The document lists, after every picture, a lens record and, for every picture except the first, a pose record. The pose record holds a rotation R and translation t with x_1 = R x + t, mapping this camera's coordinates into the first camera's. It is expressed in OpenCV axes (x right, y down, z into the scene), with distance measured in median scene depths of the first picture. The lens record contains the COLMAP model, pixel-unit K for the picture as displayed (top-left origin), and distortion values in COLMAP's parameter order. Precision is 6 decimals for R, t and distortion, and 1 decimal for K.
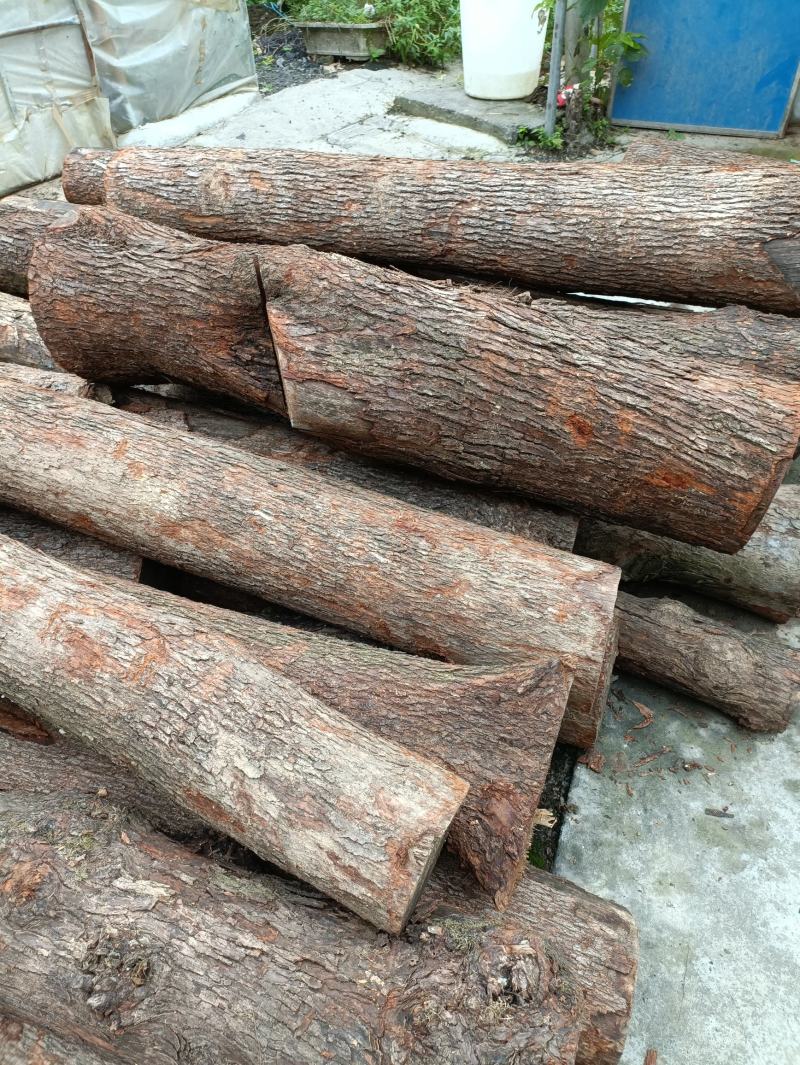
lens RADIAL K [[779.9, 0, 401.3], [0, 779.9, 538.3], [0, 0, 1]] dist [0.044072, -0.029319]
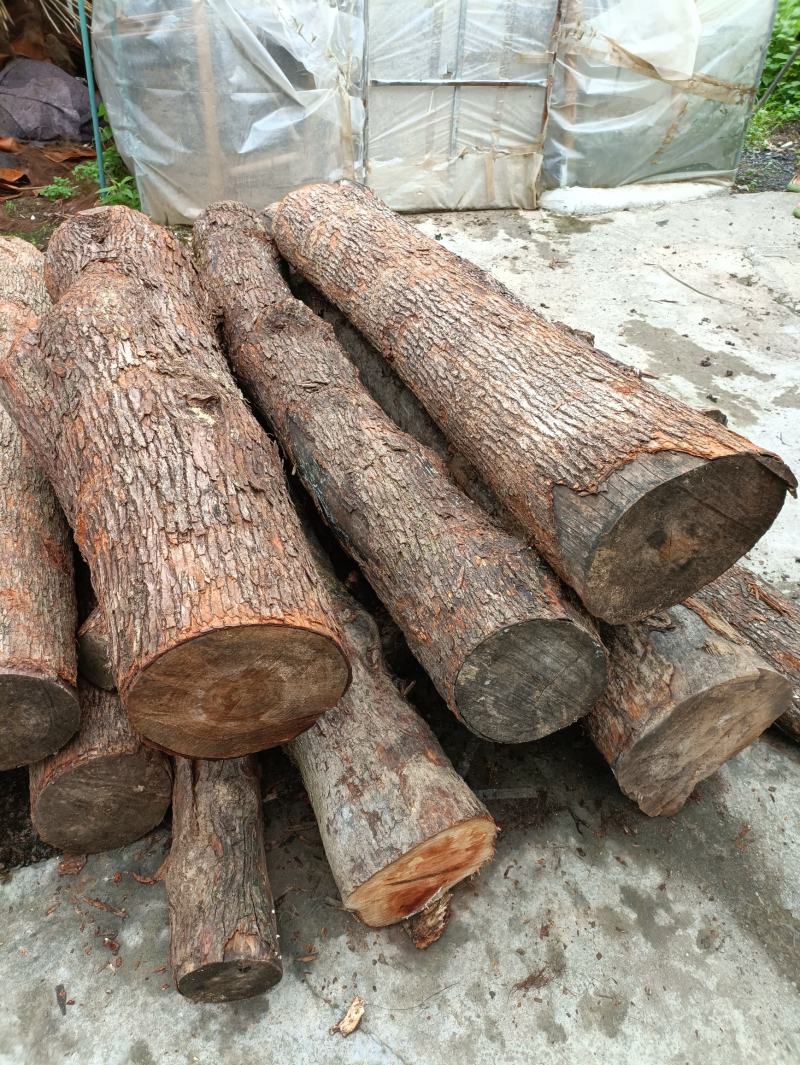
lens RADIAL K [[779.9, 0, 390.4], [0, 779.9, 535.0], [0, 0, 1]] dist [0.044072, -0.029319]
pose [[0.681205, 0.484430, -0.548896, 0.948891], [-0.516506, 0.849368, 0.108606, -0.401575], [0.518827, 0.209525, 0.828805, 0.374587]]
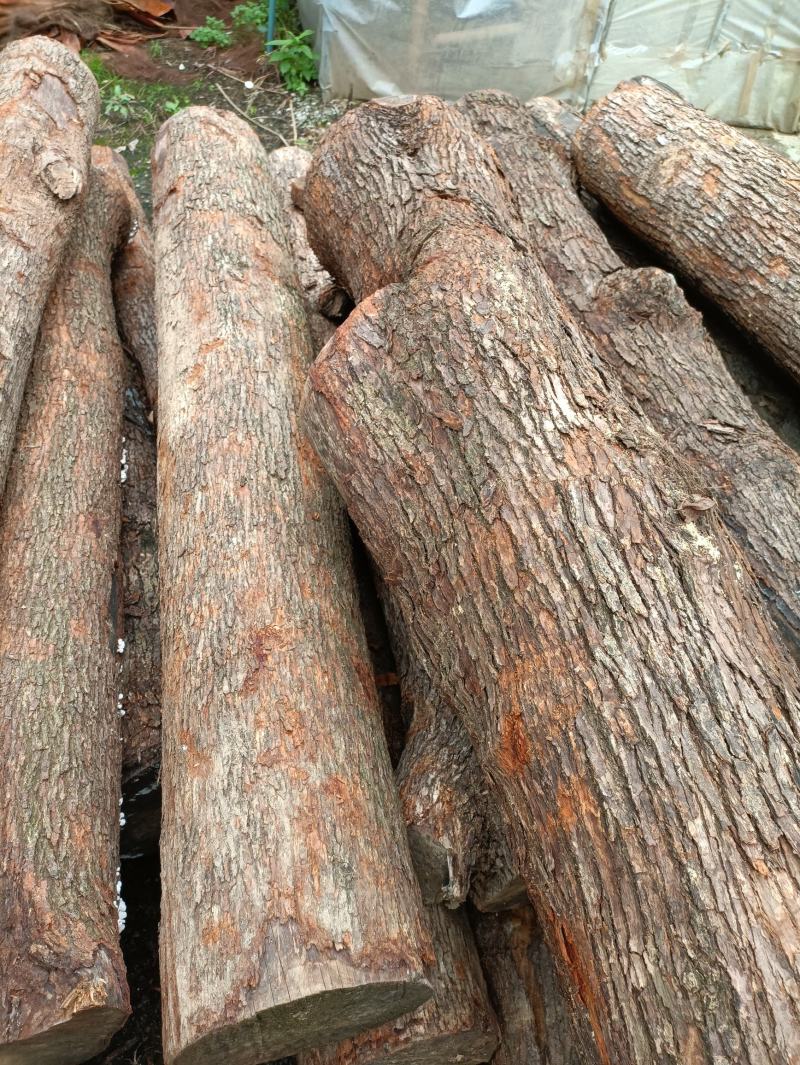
lens RADIAL K [[779.9, 0, 401.0], [0, 779.9, 535.2], [0, 0, 1]] dist [0.044072, -0.029319]
pose [[0.578505, 0.643194, -0.501630, 0.336035], [-0.625339, 0.744586, 0.233543, -0.300636], [0.523720, 0.178583, 0.832962, 0.454165]]
